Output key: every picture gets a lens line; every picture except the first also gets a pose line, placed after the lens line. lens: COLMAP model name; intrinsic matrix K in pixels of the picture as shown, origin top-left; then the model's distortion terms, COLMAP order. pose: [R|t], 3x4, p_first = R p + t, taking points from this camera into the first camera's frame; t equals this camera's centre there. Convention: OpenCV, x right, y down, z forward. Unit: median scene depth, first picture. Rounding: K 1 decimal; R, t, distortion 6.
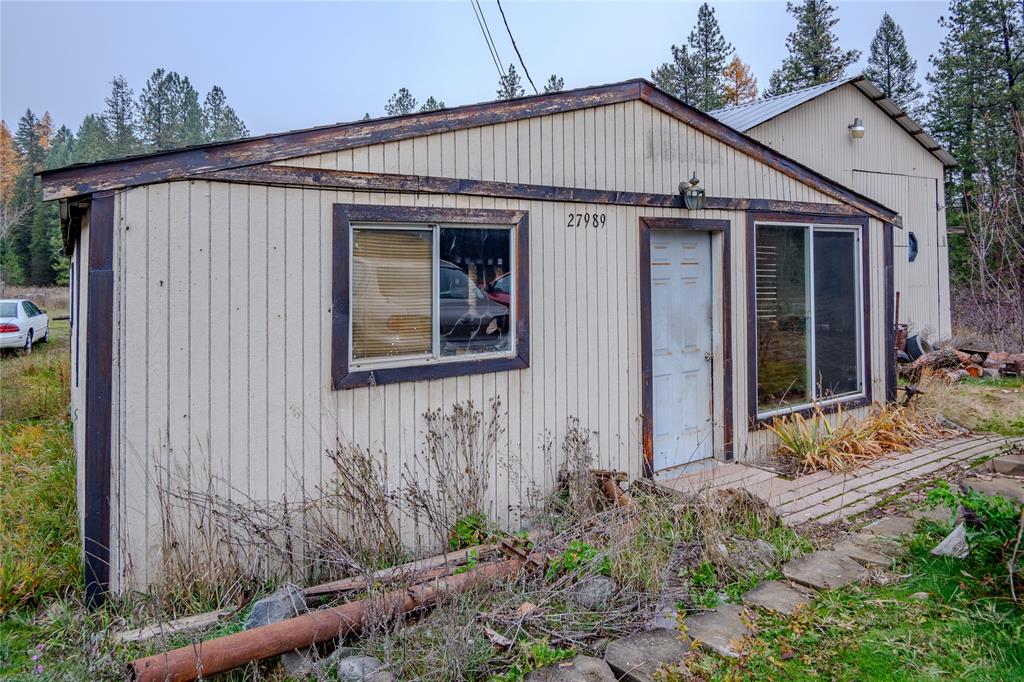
lens RADIAL K [[693.1, 0, 518.7], [0, 693.1, 254.4], [0, 0, 1]] dist [-0.012157, 0.001732]
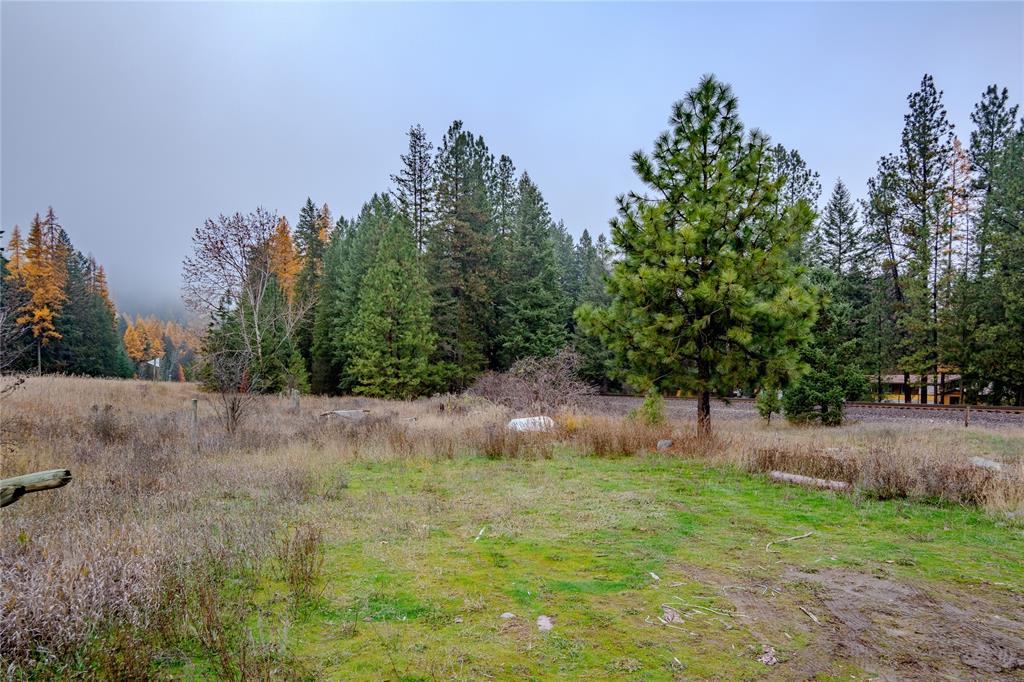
lens RADIAL K [[696.8, 0, 528.2], [0, 696.8, 368.2], [0, 0, 1]] dist [-0.012687, -0.004087]
pose [[0.955841, -0.002039, -0.293876, -2.874746], [0.004276, 0.999967, 0.006967, 0.129935], [0.293852, -0.007916, 0.955818, 3.577938]]
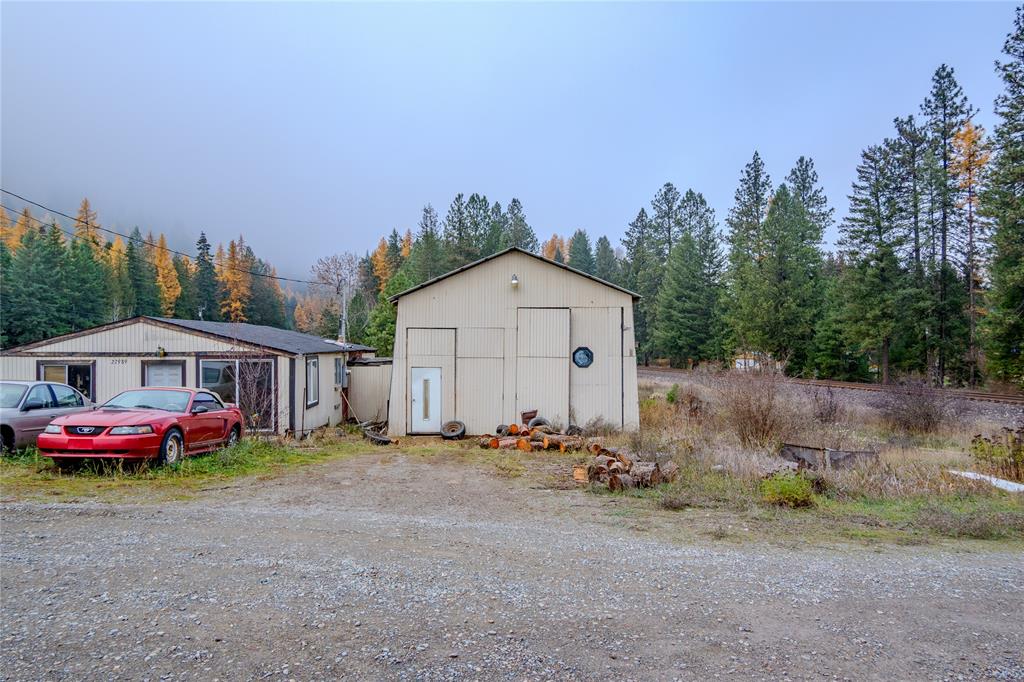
lens RADIAL K [[675.1, 0, 512.0], [0, 675.1, 341.0], [0, 0, 1]] dist [-0.006837, -0.006783]
pose [[0.864892, 0.005718, -0.501925, 2.772223], [0.001971, 0.999889, 0.014787, -0.160227], [0.501954, -0.013778, 0.864785, -0.678430]]
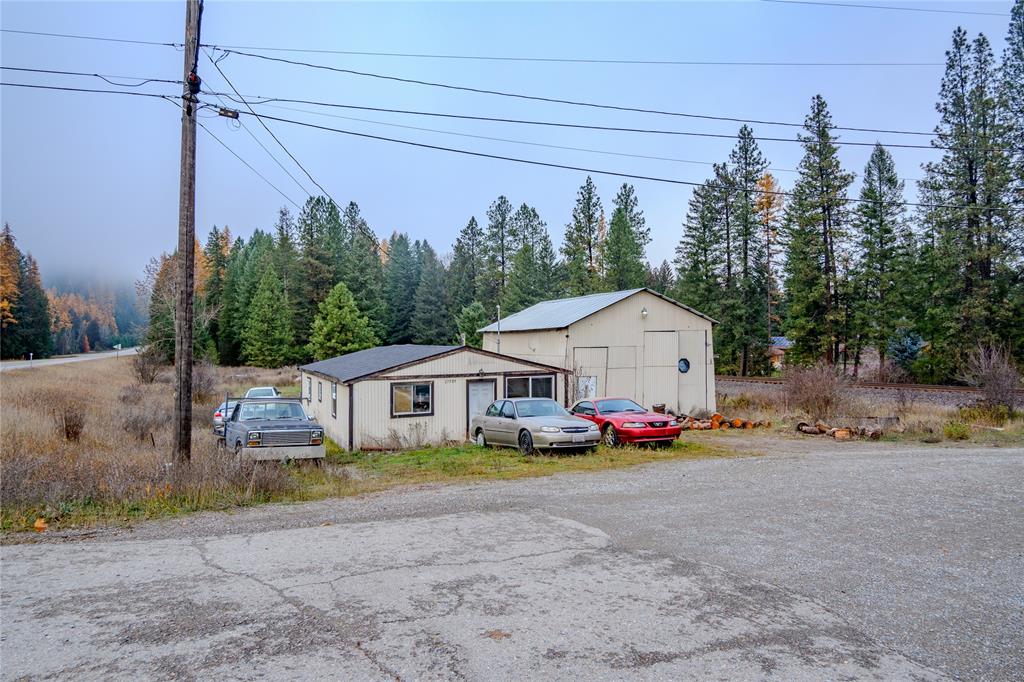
lens RADIAL K [[679.2, 0, 512.7], [0, 679.2, 331.3], [0, 0, 1]] dist [-0.009323, 0.000004]
pose [[0.983963, -0.009203, -0.178134, 1.035188], [0.010936, 0.999902, 0.008751, -0.329574], [0.178036, -0.010559, 0.983967, -2.569657]]
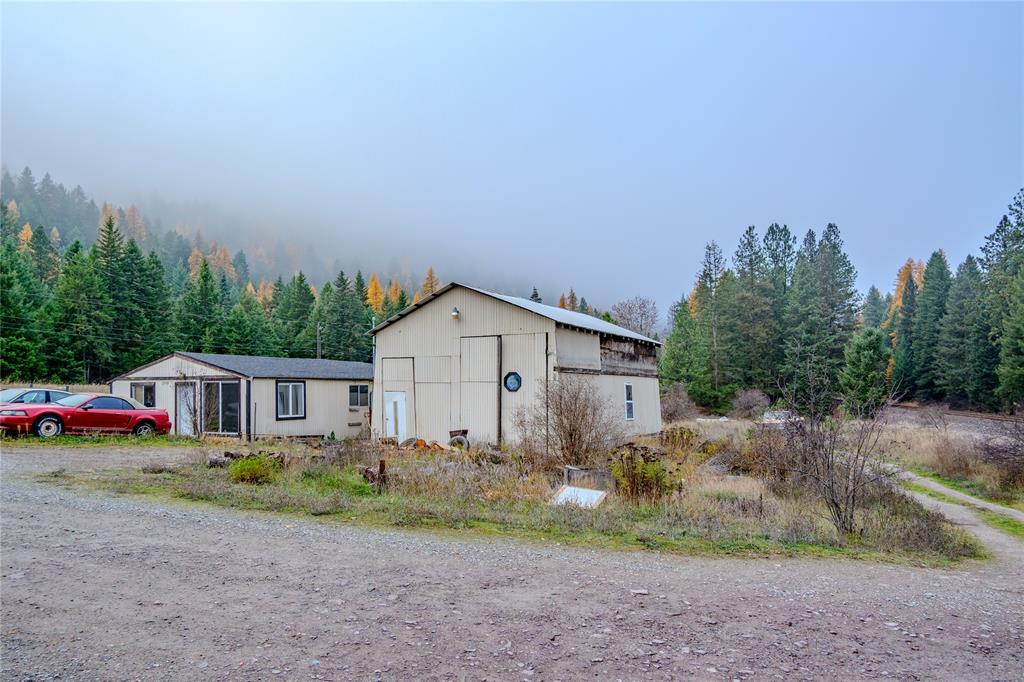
lens RADIAL K [[680.9, 0, 524.0], [0, 680.9, 392.7], [0, 0, 1]] dist [-0.001641, 0.000320]
pose [[0.495356, 0.010836, -0.868623, 4.544770], [0.012073, 0.999740, 0.019356, -0.039147], [0.868606, -0.020075, 0.495096, 0.697503]]
